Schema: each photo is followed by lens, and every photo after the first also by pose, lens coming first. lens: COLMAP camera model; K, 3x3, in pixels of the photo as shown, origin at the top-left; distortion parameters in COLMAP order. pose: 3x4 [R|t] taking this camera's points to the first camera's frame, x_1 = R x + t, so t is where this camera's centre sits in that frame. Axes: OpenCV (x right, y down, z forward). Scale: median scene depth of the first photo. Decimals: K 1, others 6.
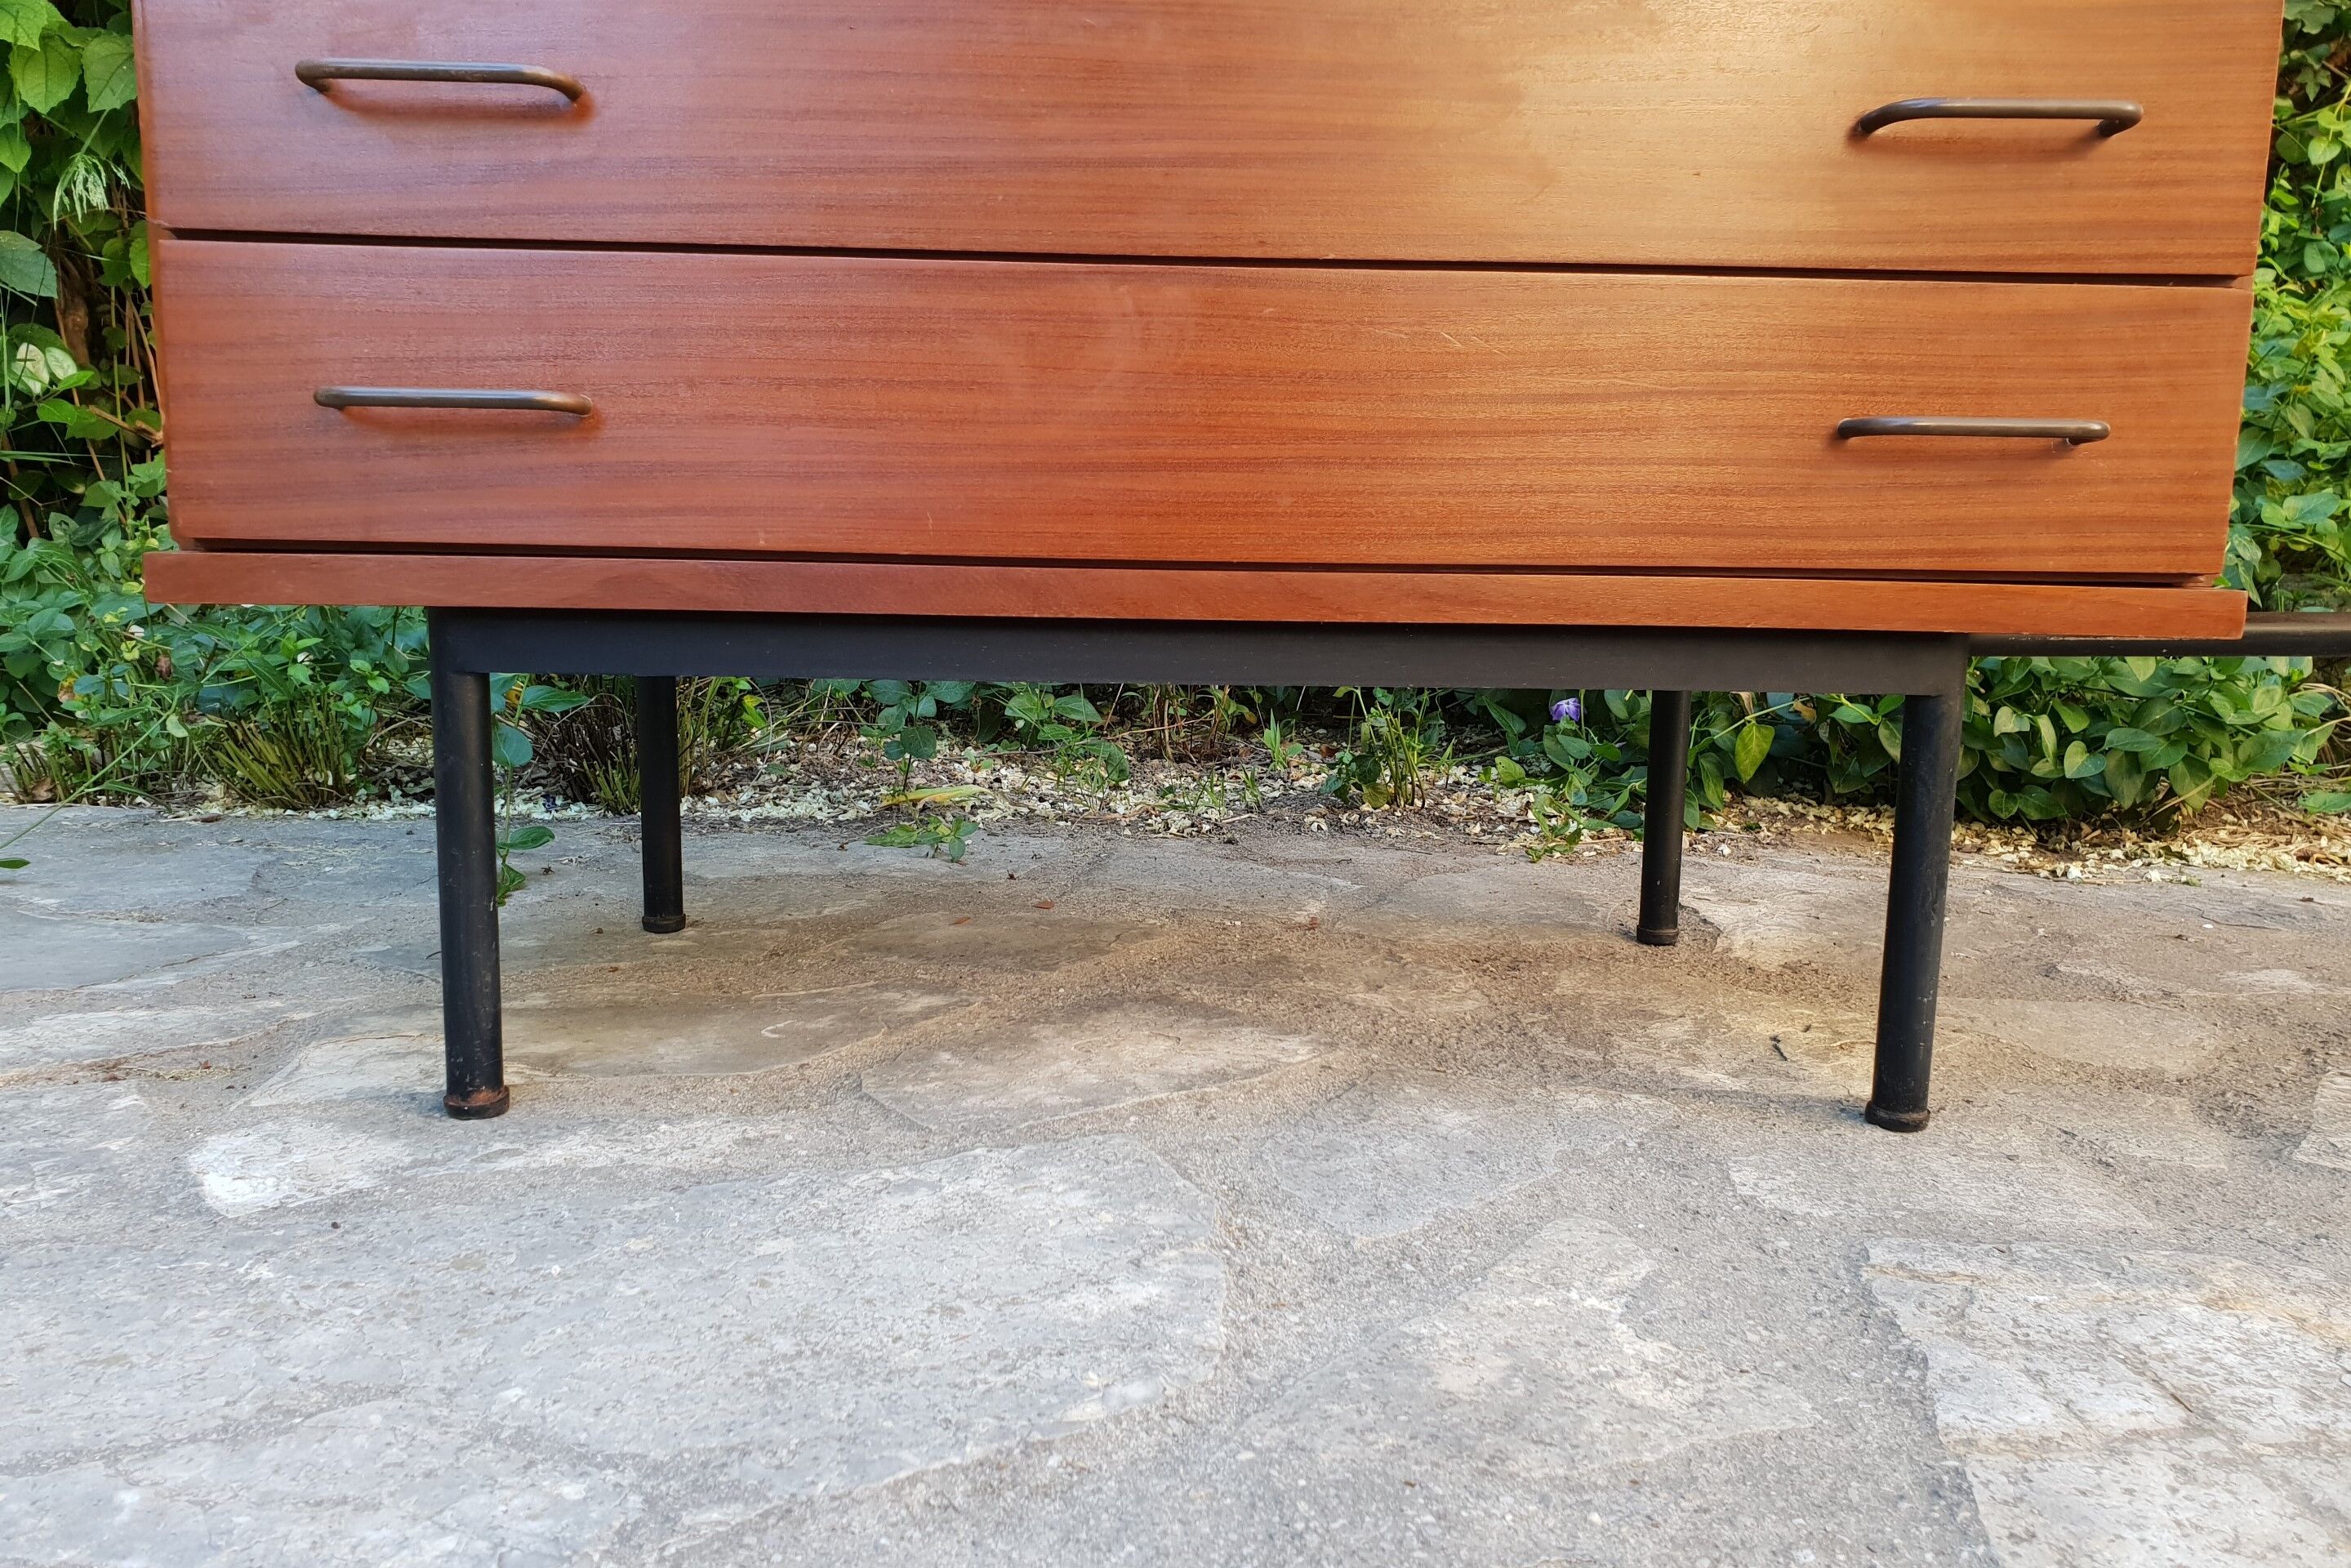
lens RADIAL K [[1836.8, 0, 1142.6], [0, 1836.8, 770.0], [0, 0, 1]] dist [0.025583, 0.009854]
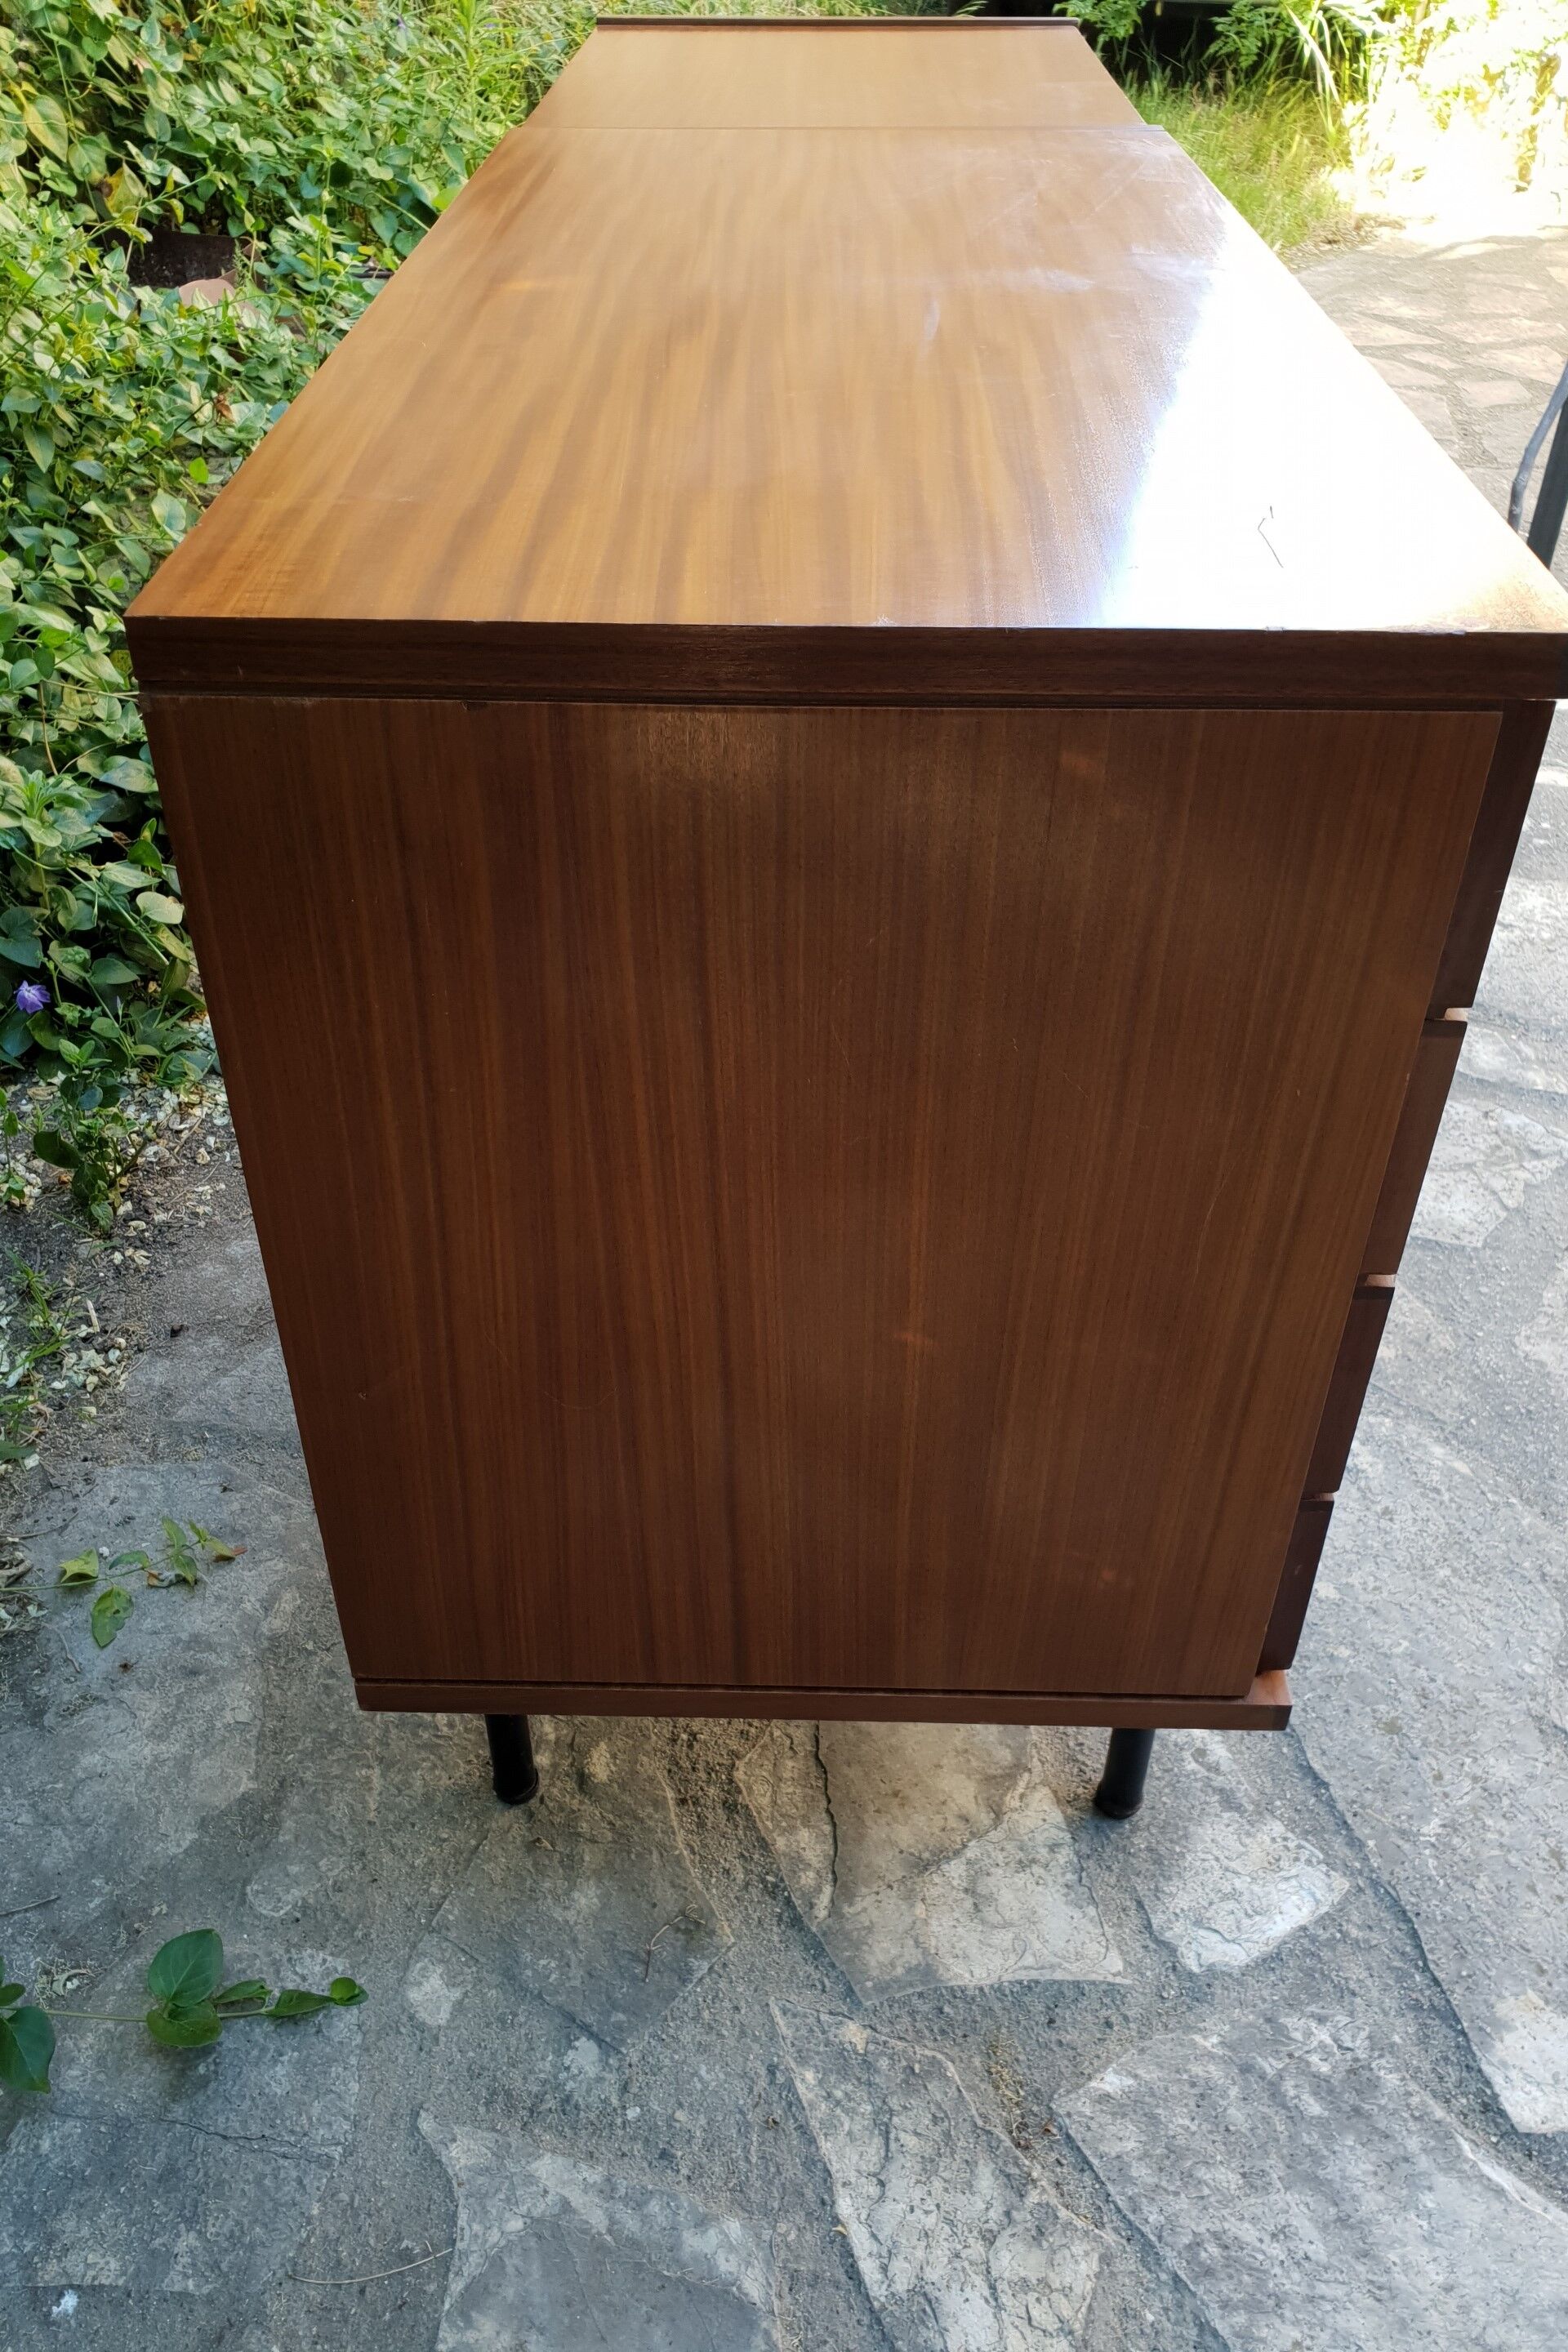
lens RADIAL K [[1848.6, 0, 784.0], [0, 1848.6, 1176.0], [0, 0, 1]] dist [0.010577, 0.021114]
pose [[0.050200, -0.625458, 0.778641, -1.203596], [0.146245, 0.775824, 0.613766, -1.080075], [-0.987974, 0.083062, 0.130416, 1.097569]]
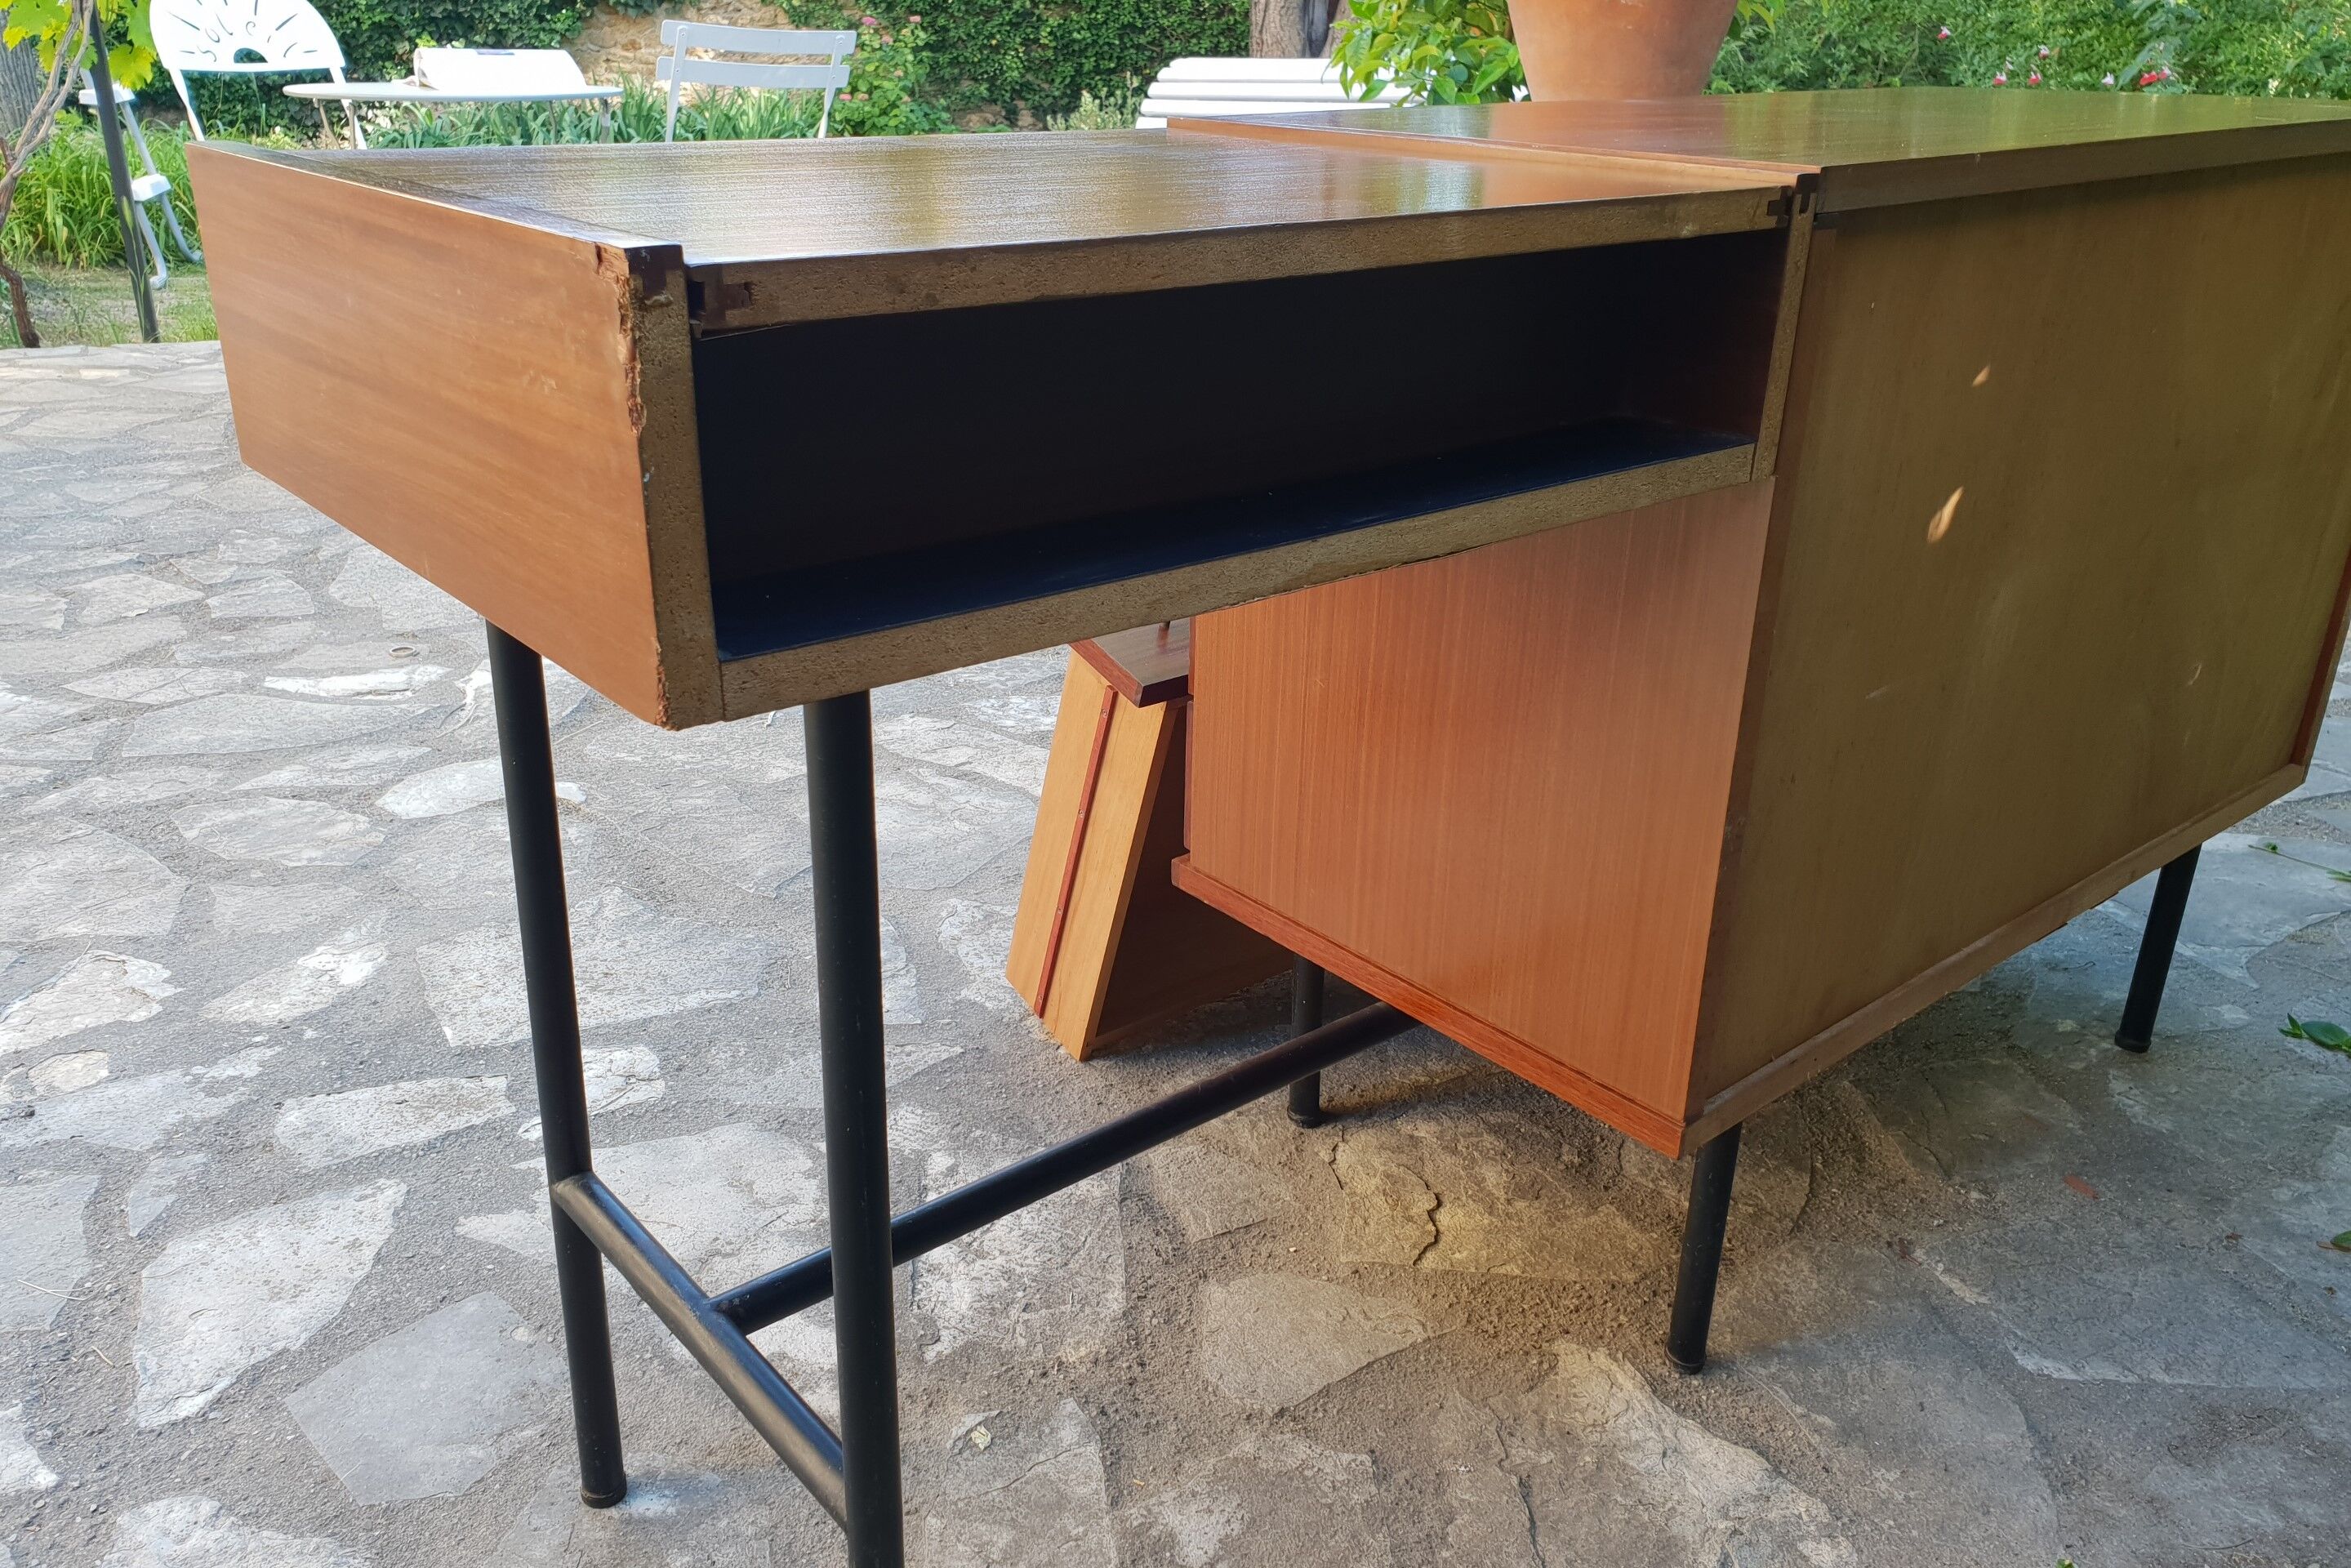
lens RADIAL K [[1860.5, 0, 1141.7], [0, 1860.5, 746.7], [0, 0, 1]] dist [-0.009673, 0.065597]
pose [[-0.789305, 0.205829, -0.578474, 1.605873], [-0.117386, 0.874174, 0.471212, -1.003822], [0.602676, 0.439835, -0.665829, 2.097220]]
